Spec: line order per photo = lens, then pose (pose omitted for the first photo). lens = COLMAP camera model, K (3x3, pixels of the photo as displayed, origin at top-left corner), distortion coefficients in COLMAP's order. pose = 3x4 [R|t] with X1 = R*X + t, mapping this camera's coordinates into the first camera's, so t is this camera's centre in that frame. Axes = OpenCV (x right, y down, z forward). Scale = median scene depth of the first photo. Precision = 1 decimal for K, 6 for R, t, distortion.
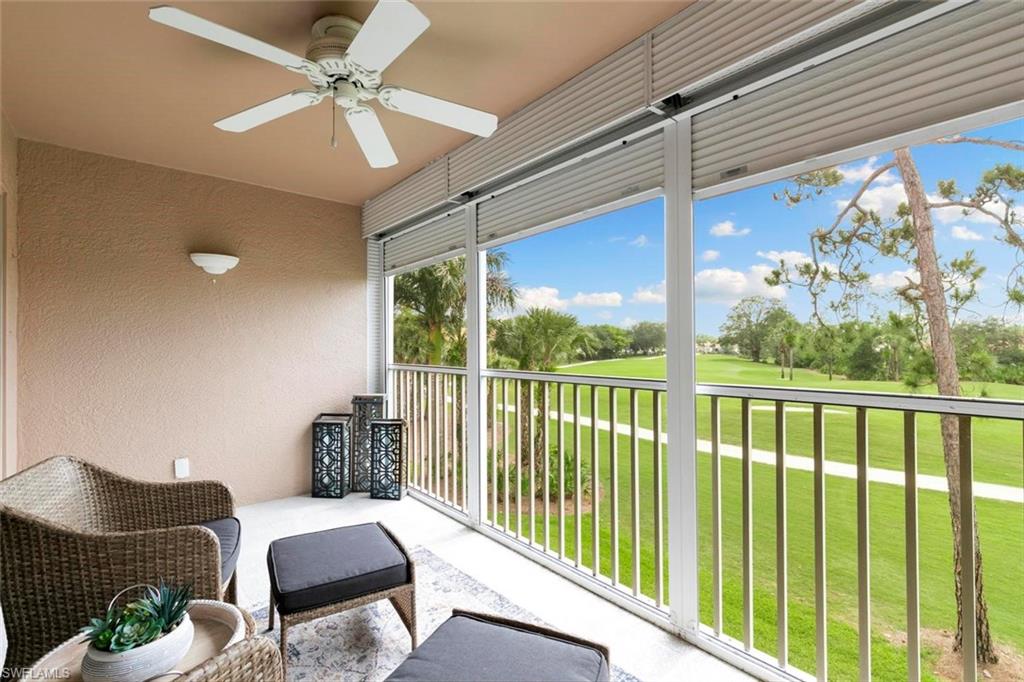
lens RADIAL K [[457.2, 0, 510.5], [0, 457.2, 343.7], [0, 0, 1]] dist [0.008587, -0.002075]
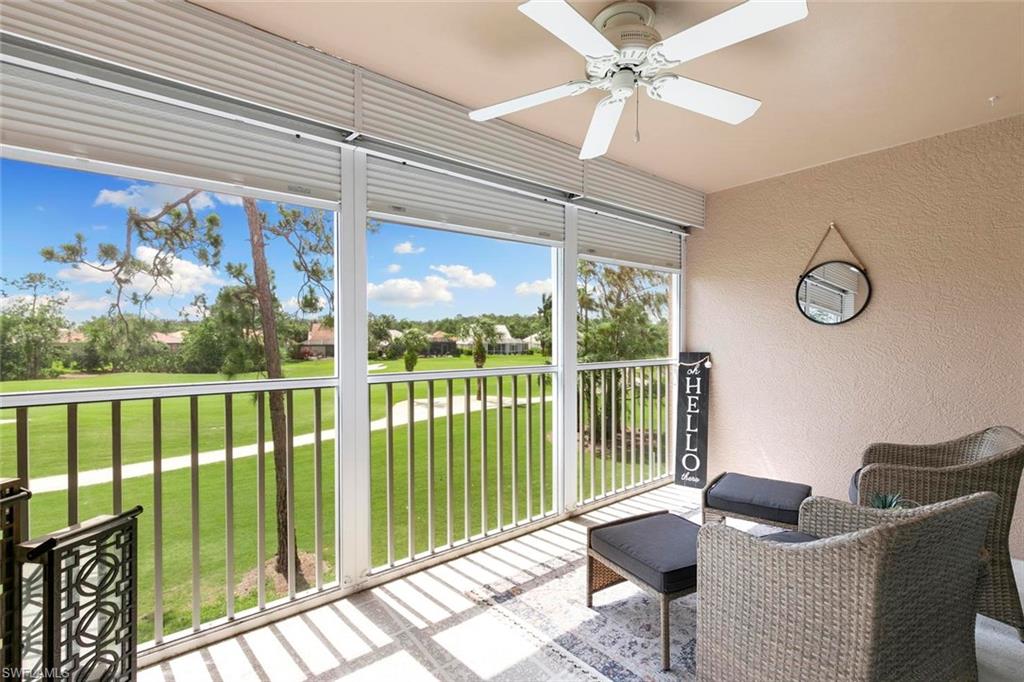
lens RADIAL K [[457.2, 0, 514.7], [0, 457.2, 342.2], [0, 0, 1]] dist [0.008587, -0.002075]
pose [[0.032282, -0.008532, 0.999442, -0.290069], [-0.003264, 0.999957, 0.008642, -0.002148], [-0.999473, -0.003541, 0.032253, 0.258060]]
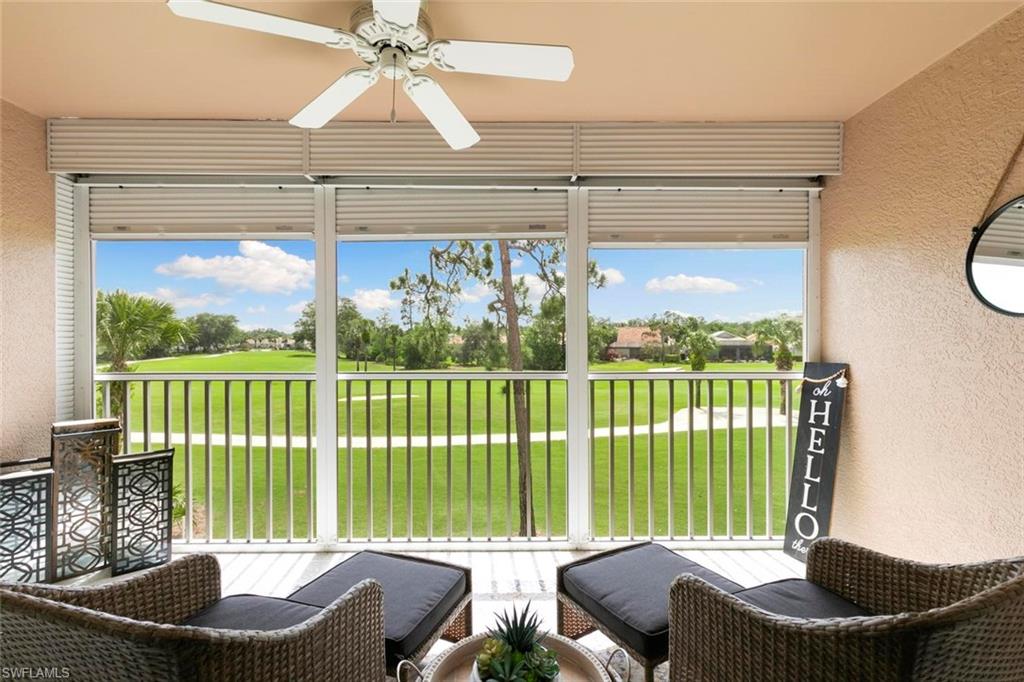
lens RADIAL K [[457.2, 0, 514.8], [0, 457.2, 341.3], [0, 0, 1]] dist [0.008587, -0.002075]
pose [[0.638671, 0.000267, 0.769480, -0.193103], [-0.003660, 0.999990, 0.002690, -0.003187], [-0.769471, -0.004534, 0.638665, 0.054364]]
